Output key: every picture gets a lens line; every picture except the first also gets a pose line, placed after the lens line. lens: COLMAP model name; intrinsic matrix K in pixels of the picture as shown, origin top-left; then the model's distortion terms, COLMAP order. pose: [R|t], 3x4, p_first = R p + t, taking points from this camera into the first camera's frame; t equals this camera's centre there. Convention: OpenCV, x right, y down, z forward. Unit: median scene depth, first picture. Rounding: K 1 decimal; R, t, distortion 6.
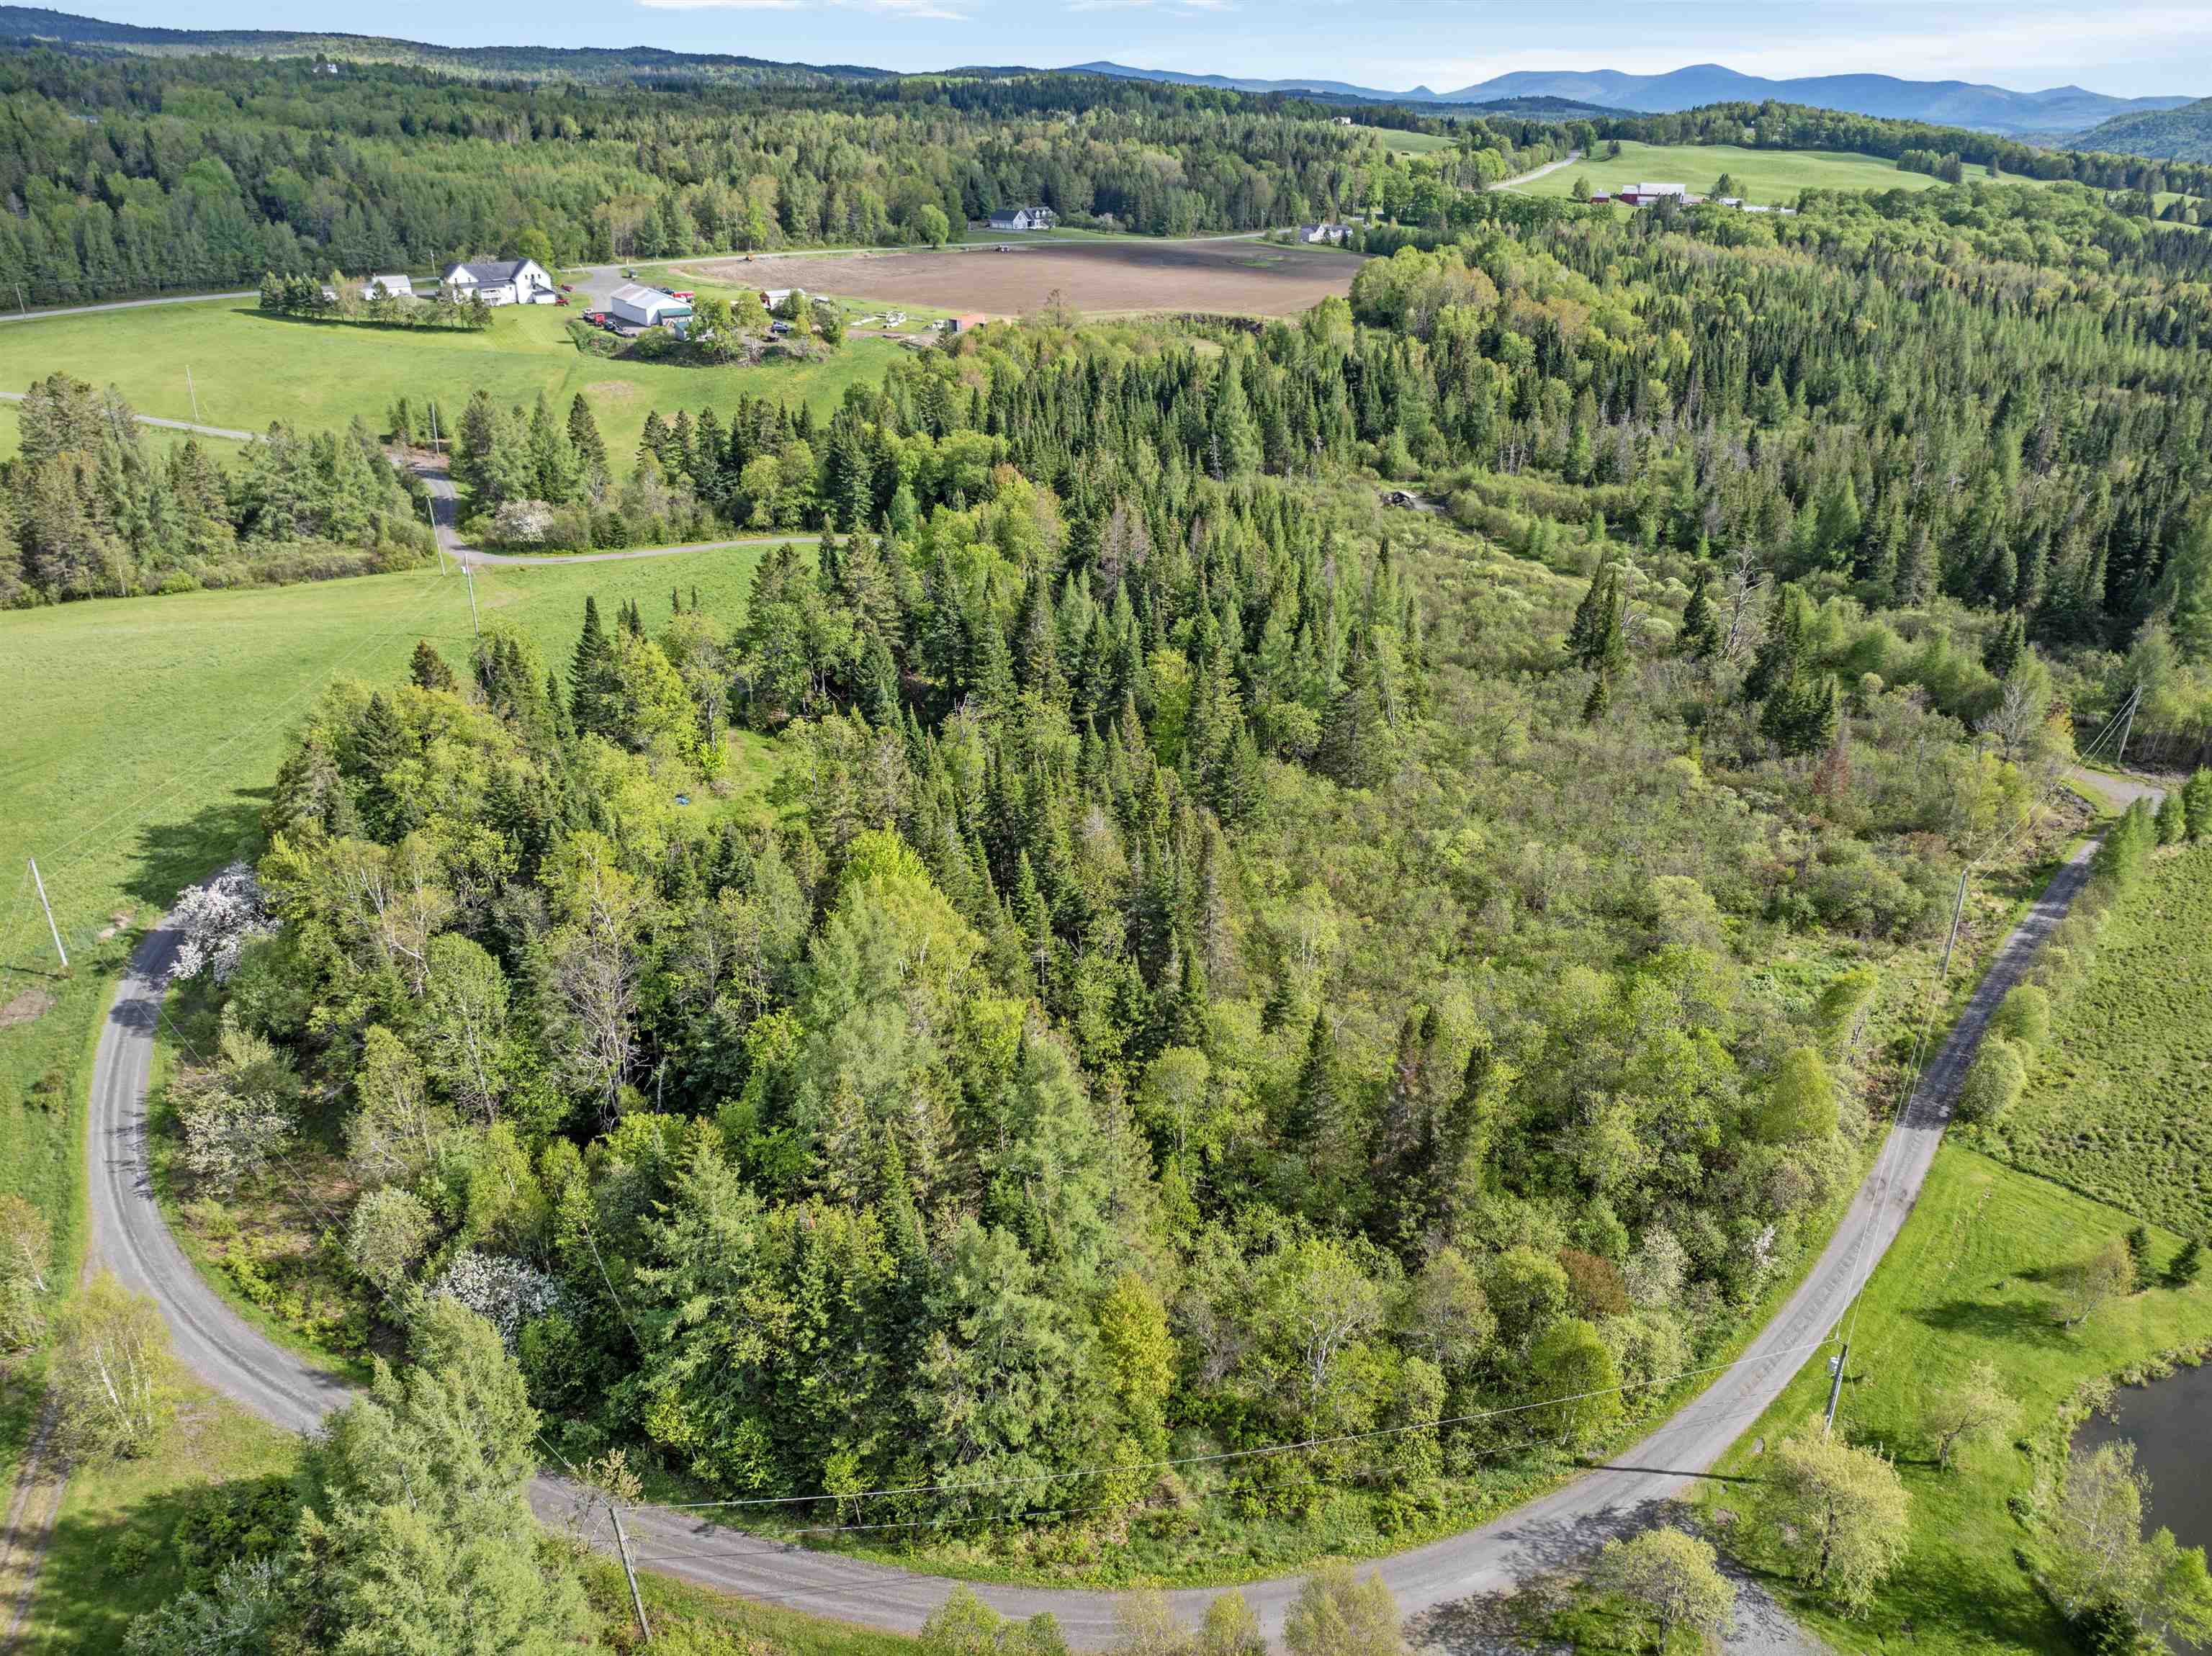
lens RADIAL K [[1565.0, 0, 1104.0], [0, 1565.0, 790.7], [0, 0, 1]] dist [-0.039212, -0.002285]
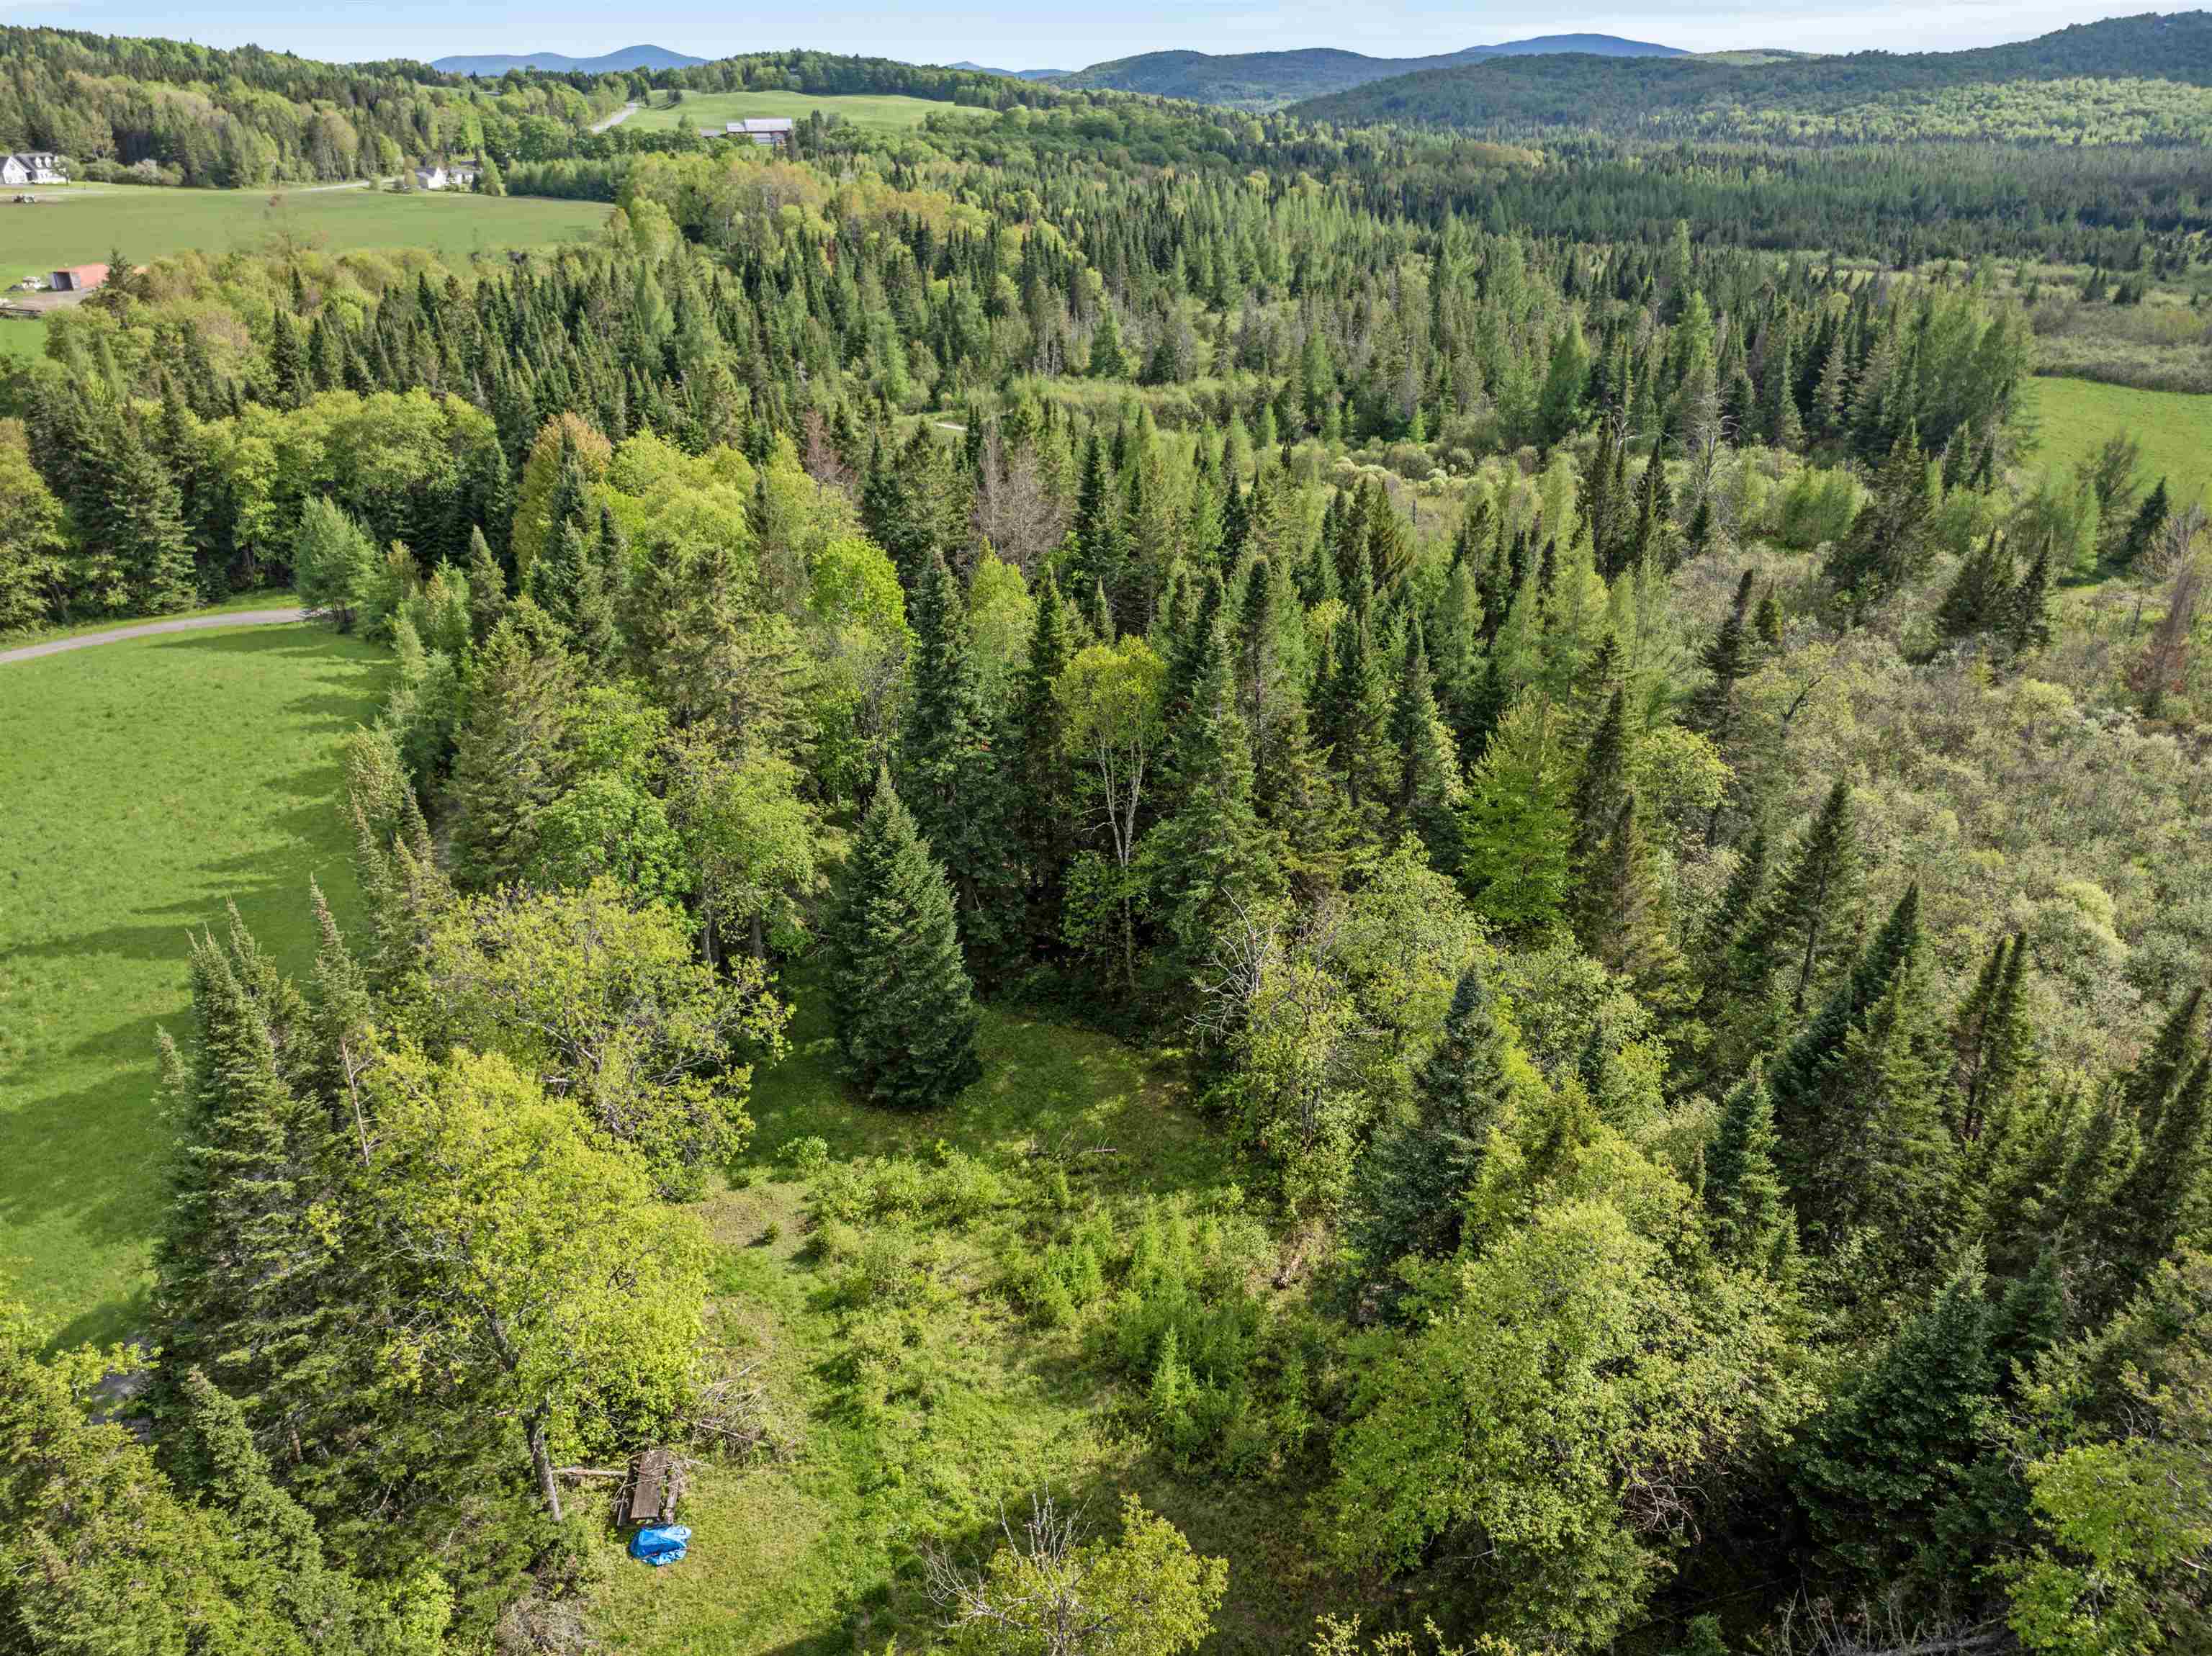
lens RADIAL K [[1572.4, 0, 1112.5], [0, 1572.4, 784.3], [0, 0, 1]] dist [-0.056207, 0.038071]
pose [[0.821918, -0.236809, 0.518047, -0.111547], [0.234258, 0.969540, 0.071528, -0.044888], [-0.519205, 0.062567, 0.852356, 0.248747]]
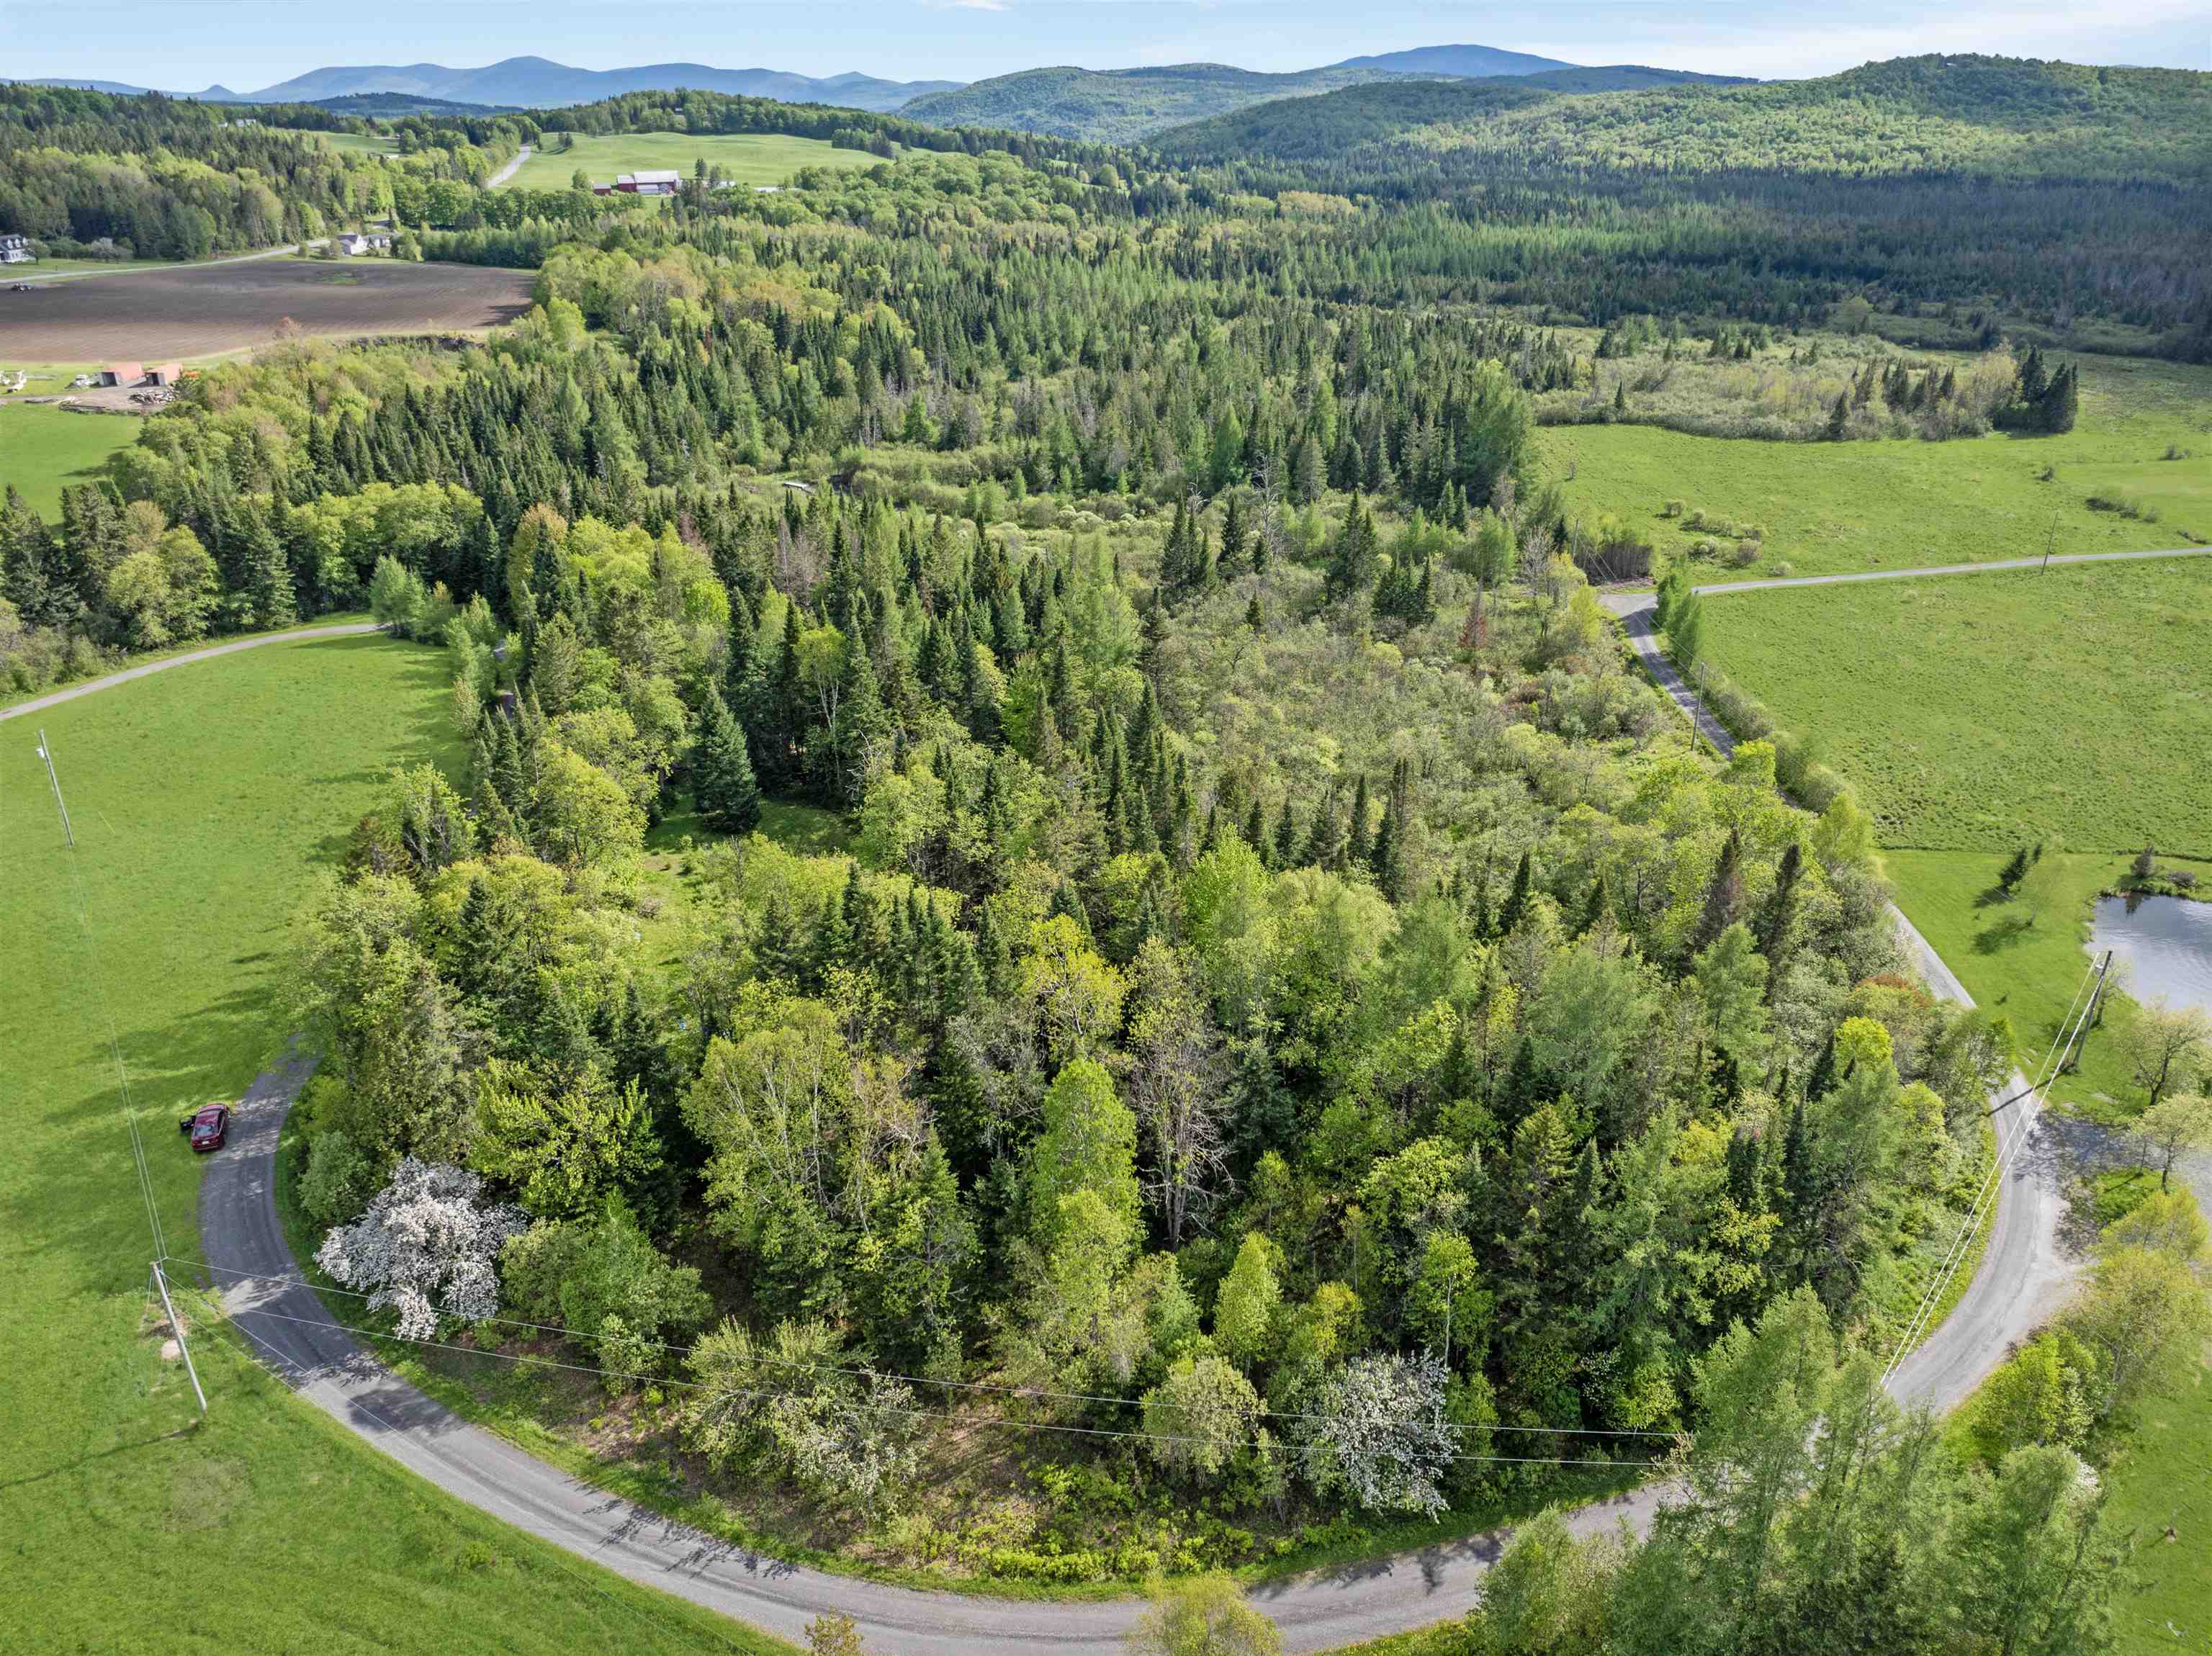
lens RADIAL K [[1565.0, 0, 1104.0], [0, 1565.0, 790.7], [0, 0, 1]] dist [-0.039212, -0.002285]
pose [[0.786519, -0.257802, 0.561183, -0.181320], [0.255427, 0.963132, 0.084463, -0.025580], [-0.562268, 0.076910, 0.823371, 0.062293]]
